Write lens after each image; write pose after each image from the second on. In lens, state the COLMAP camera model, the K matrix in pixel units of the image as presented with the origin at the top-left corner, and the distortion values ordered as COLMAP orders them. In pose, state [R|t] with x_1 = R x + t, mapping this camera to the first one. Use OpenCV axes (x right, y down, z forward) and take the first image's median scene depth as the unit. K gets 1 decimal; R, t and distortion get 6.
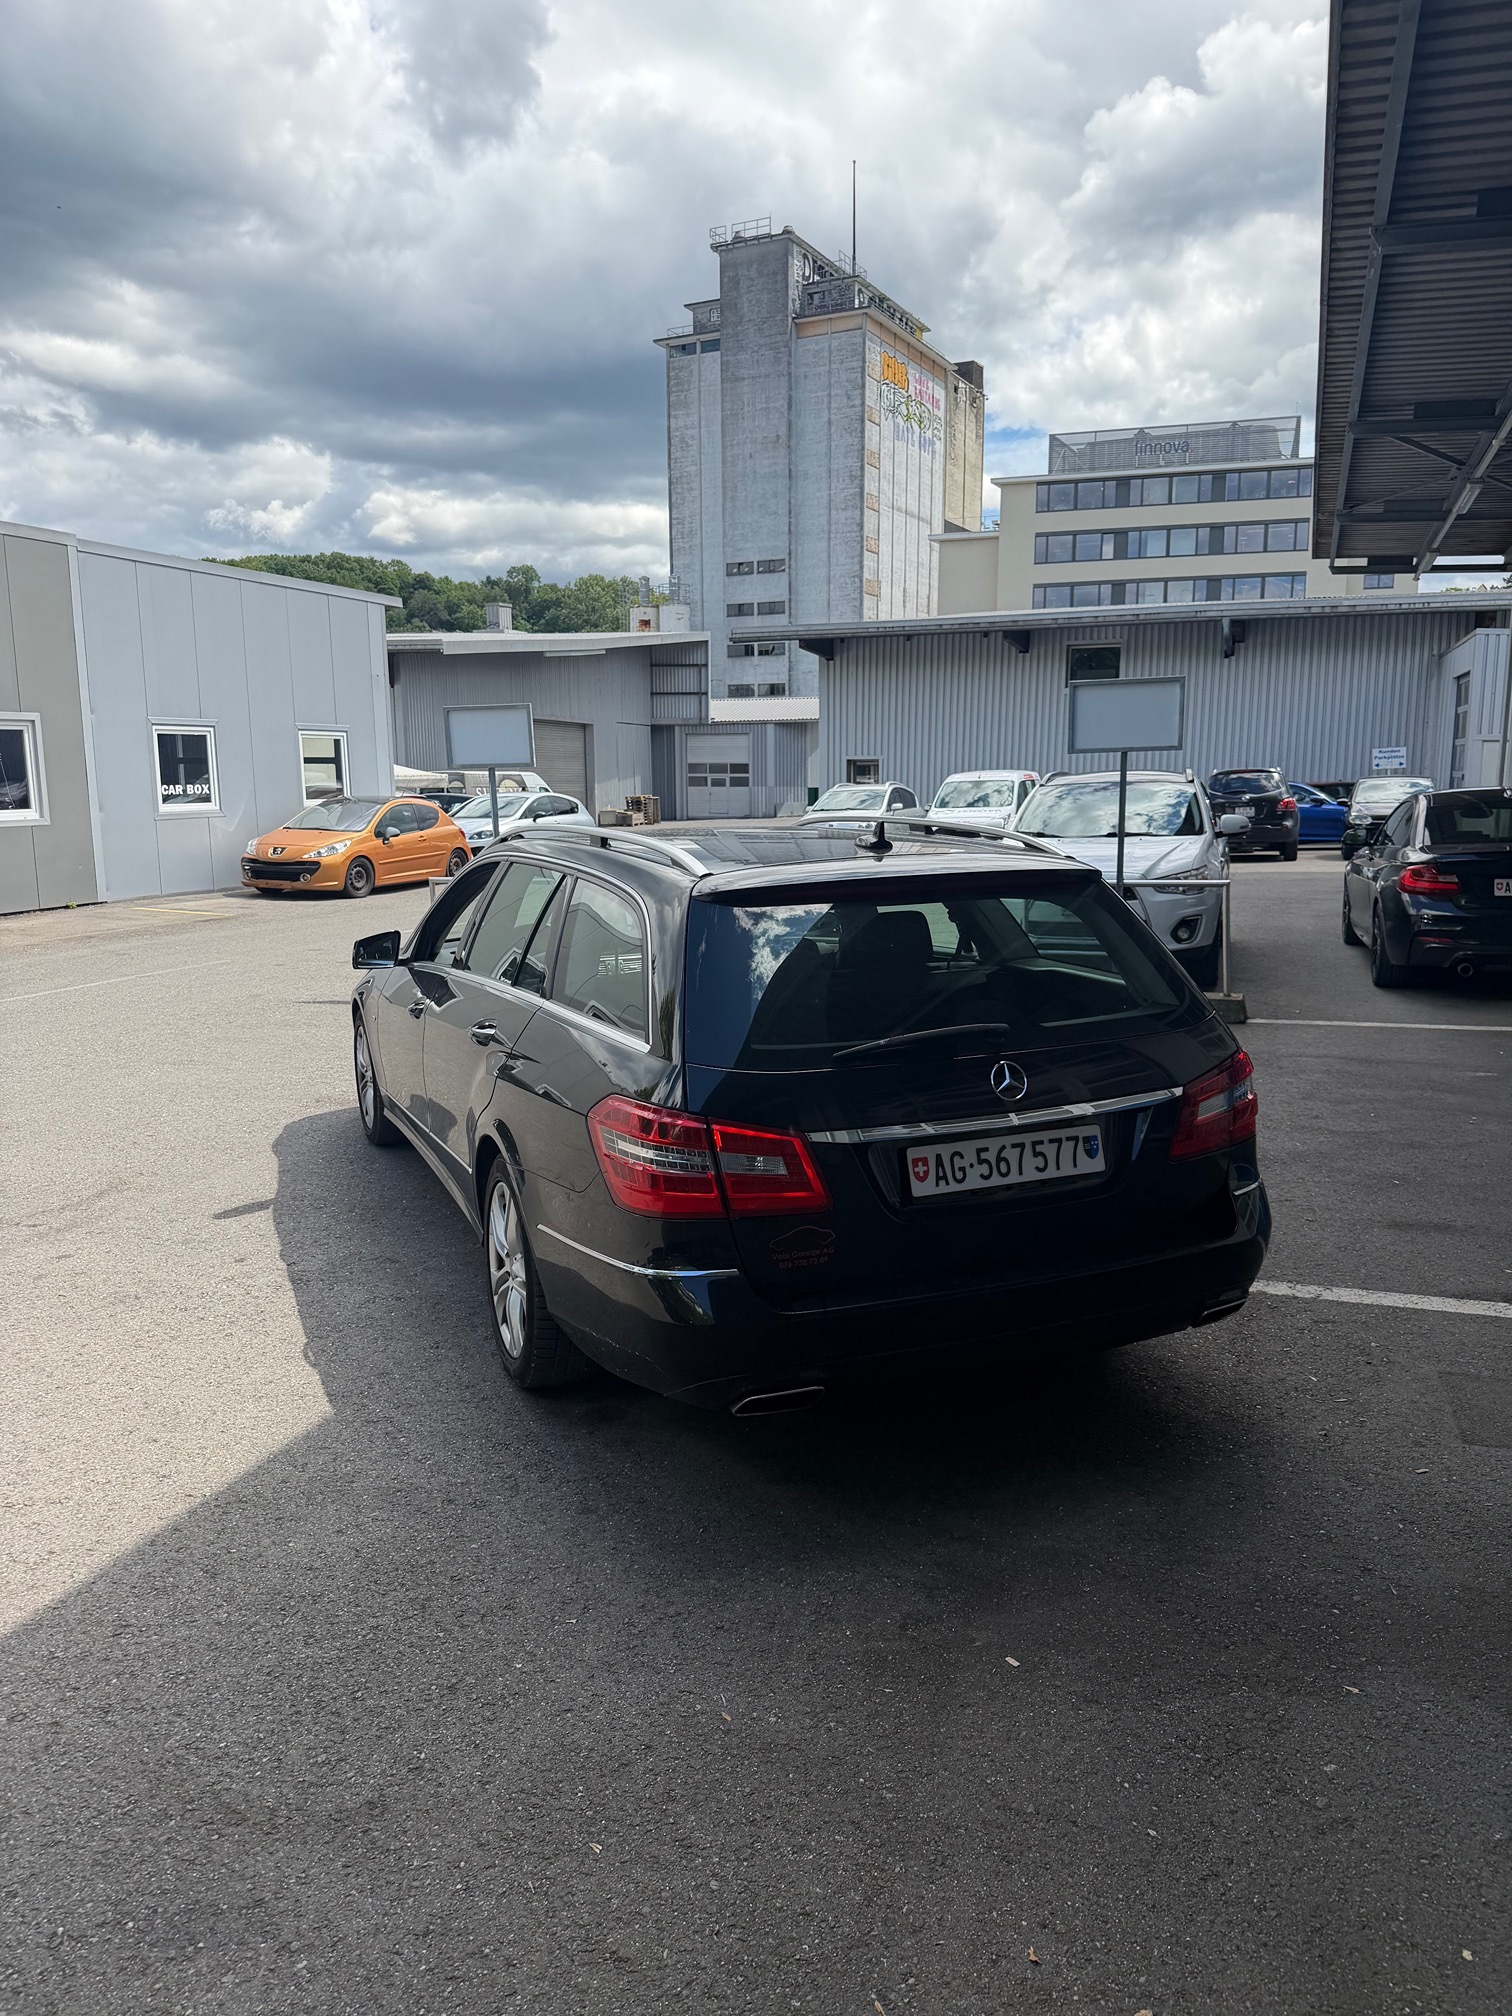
lens RADIAL K [[1372.0, 0, 758.9], [0, 1372.0, 1039.5], [0, 0, 1]] dist [-0.002956, -0.005816]
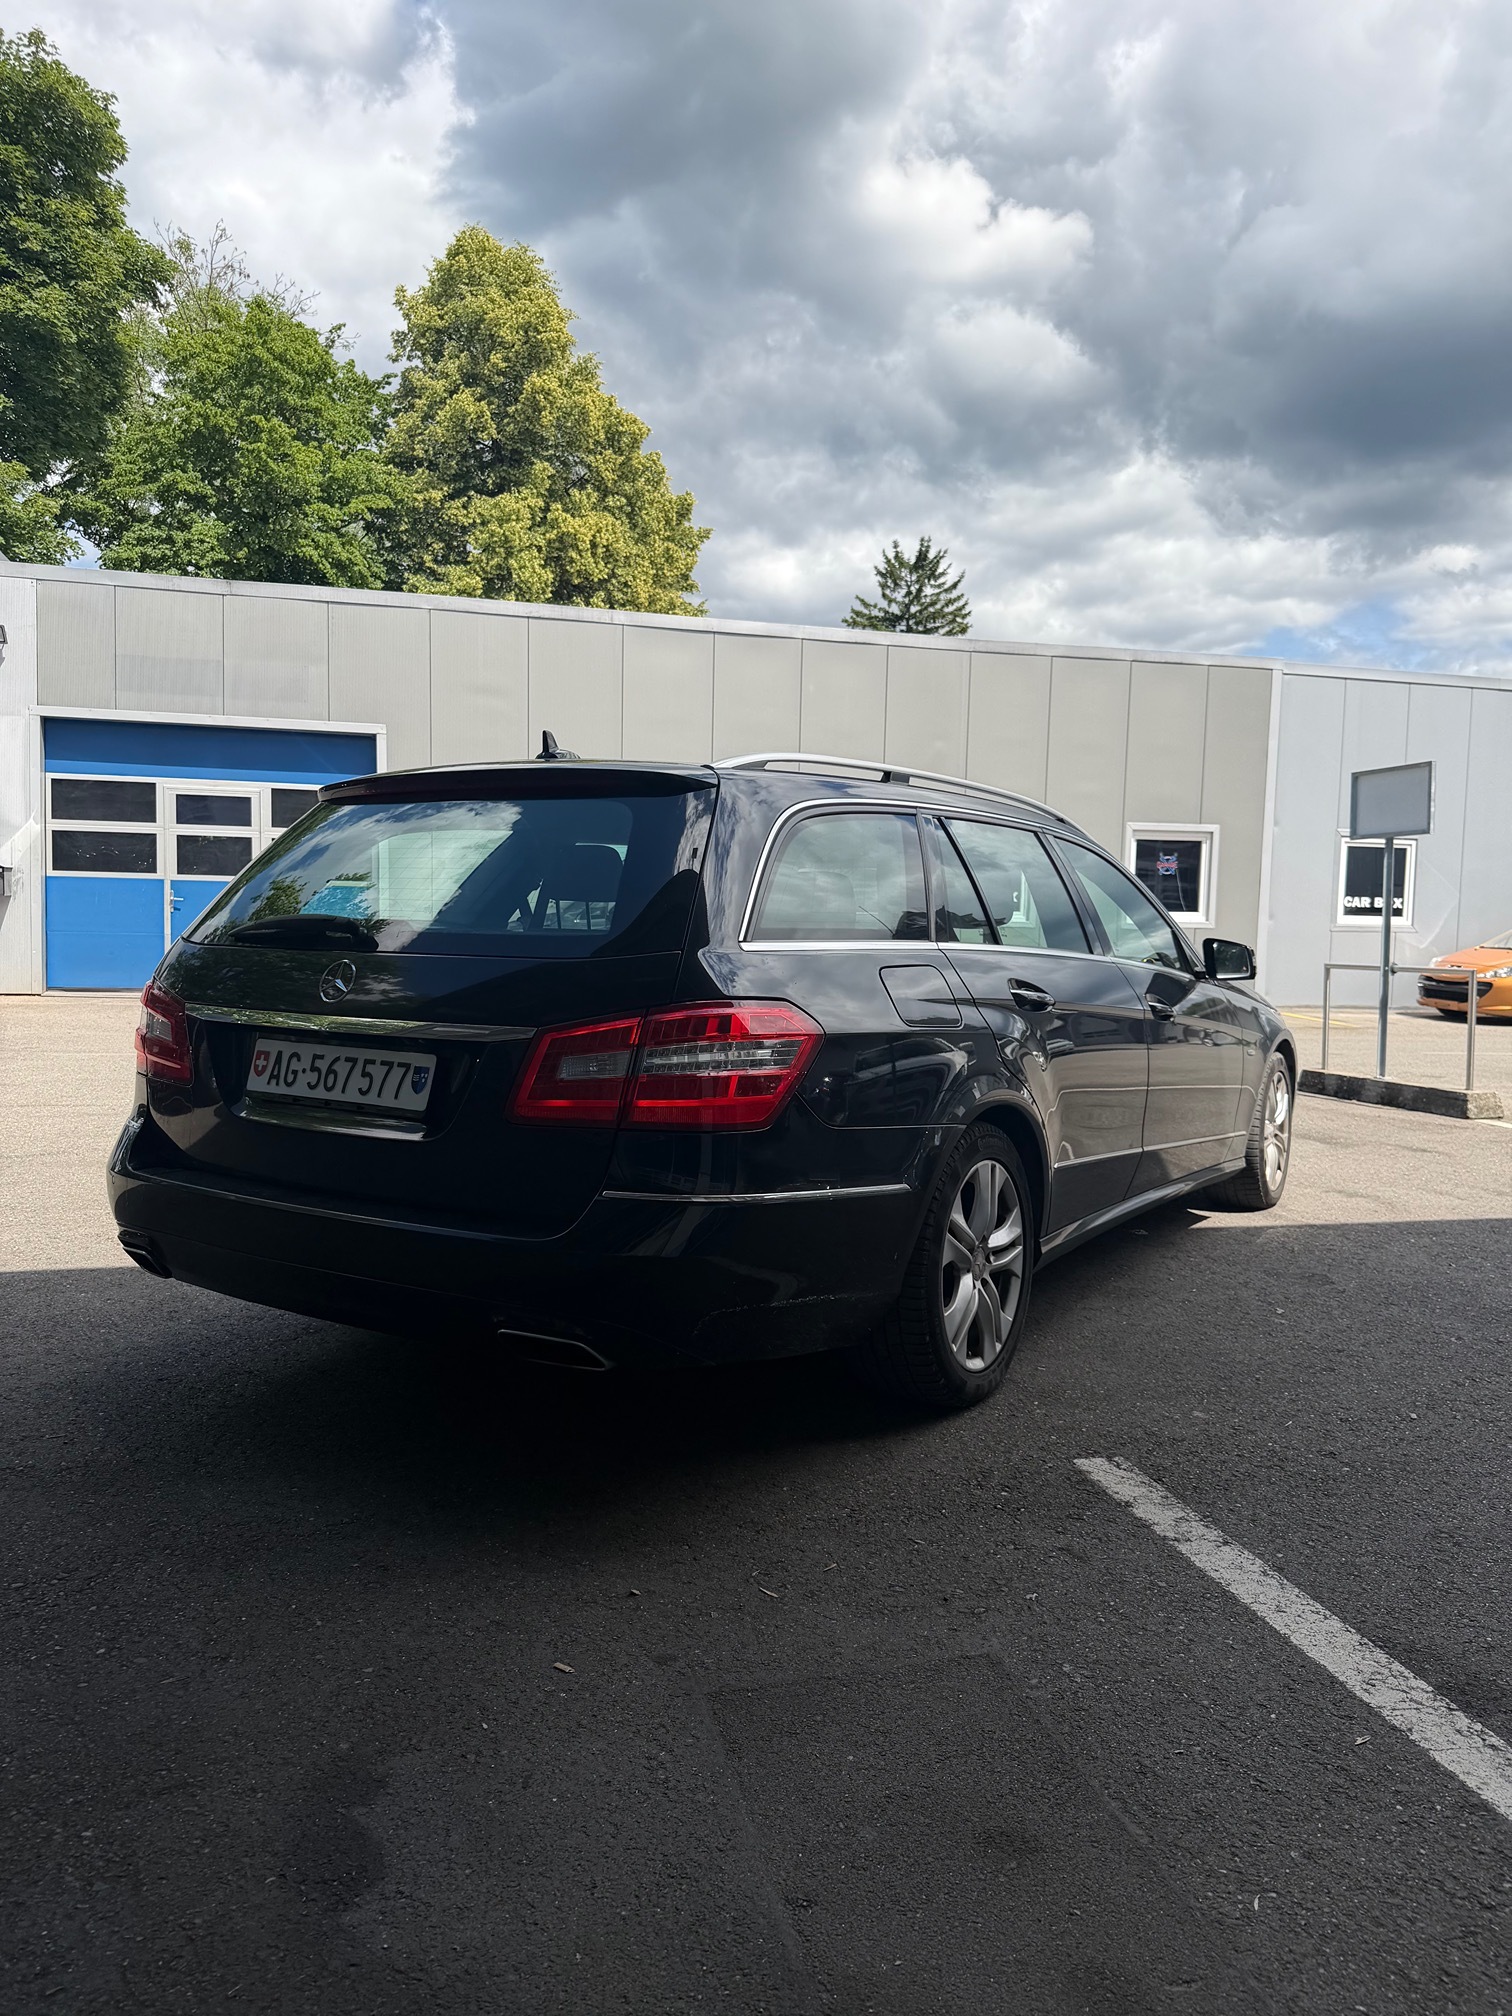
lens RADIAL K [[1415.1, 0, 756.0], [0, 1415.1, 1008.0], [0, 0, 1]] dist [0.010534, -0.009846]
pose [[0.573485, 0.069052, -0.816301, 0.210859], [-0.174401, 0.983890, -0.039295, 0.006873], [0.800437, 0.164898, 0.576289, 0.133790]]
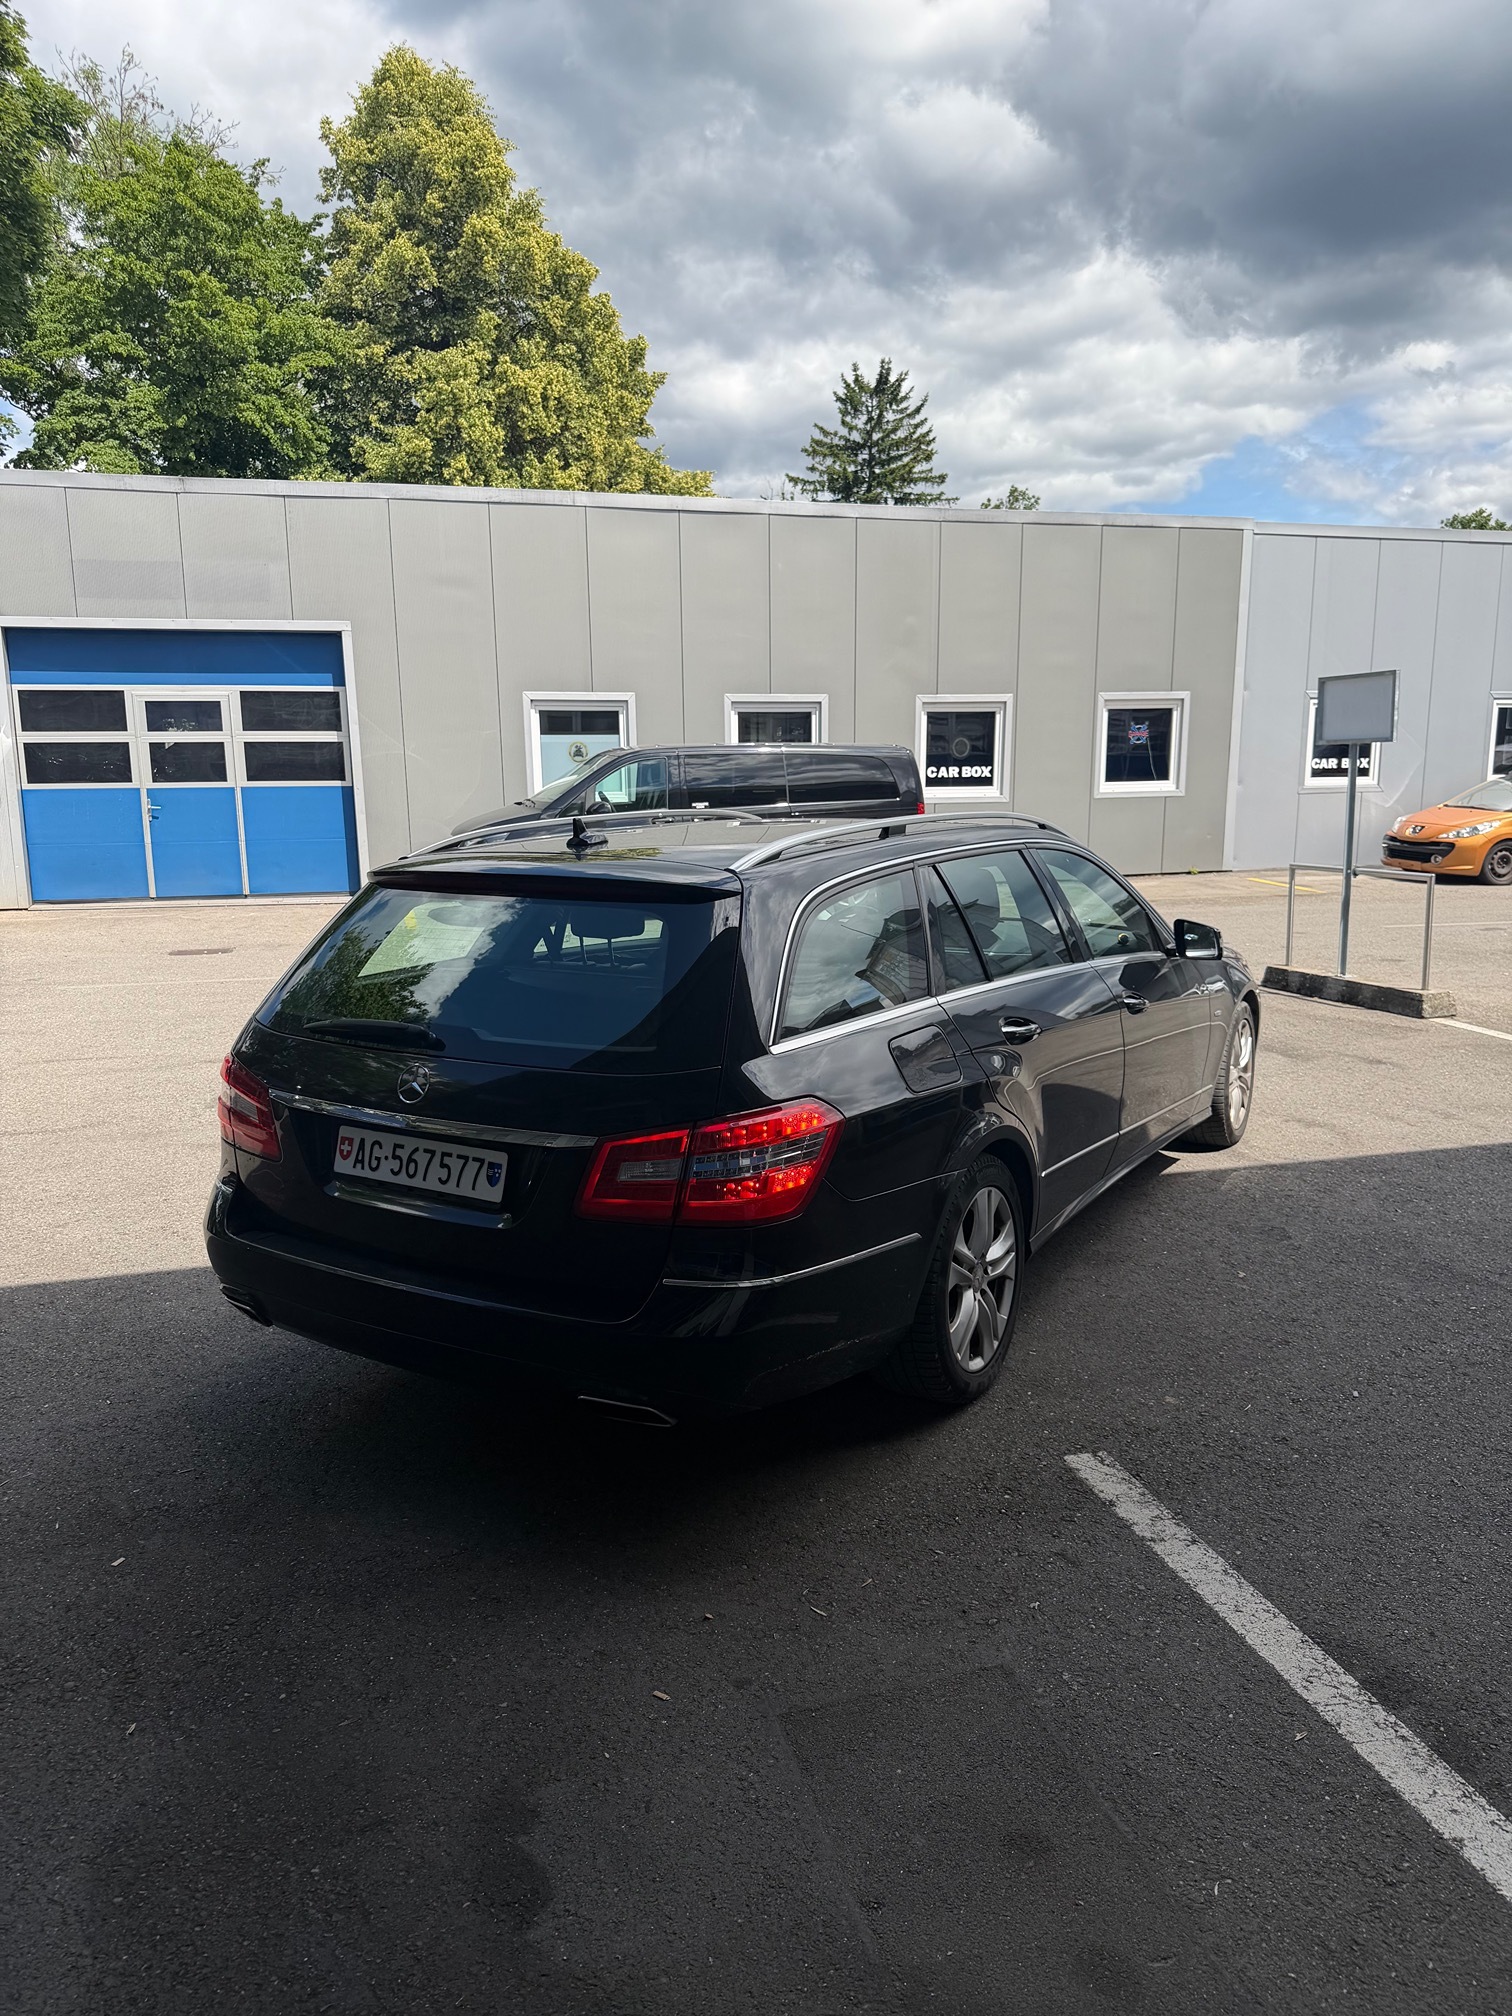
lens RADIAL K [[1407.1, 0, 751.5], [0, 1407.1, 1017.5], [0, 0, 1]] dist [0.031576, -0.032678]
pose [[0.590111, 0.140838, -0.794942, 0.221732], [-0.140174, 0.987584, 0.070912, -0.024489], [0.795060, 0.069584, 0.602526, 0.110538]]
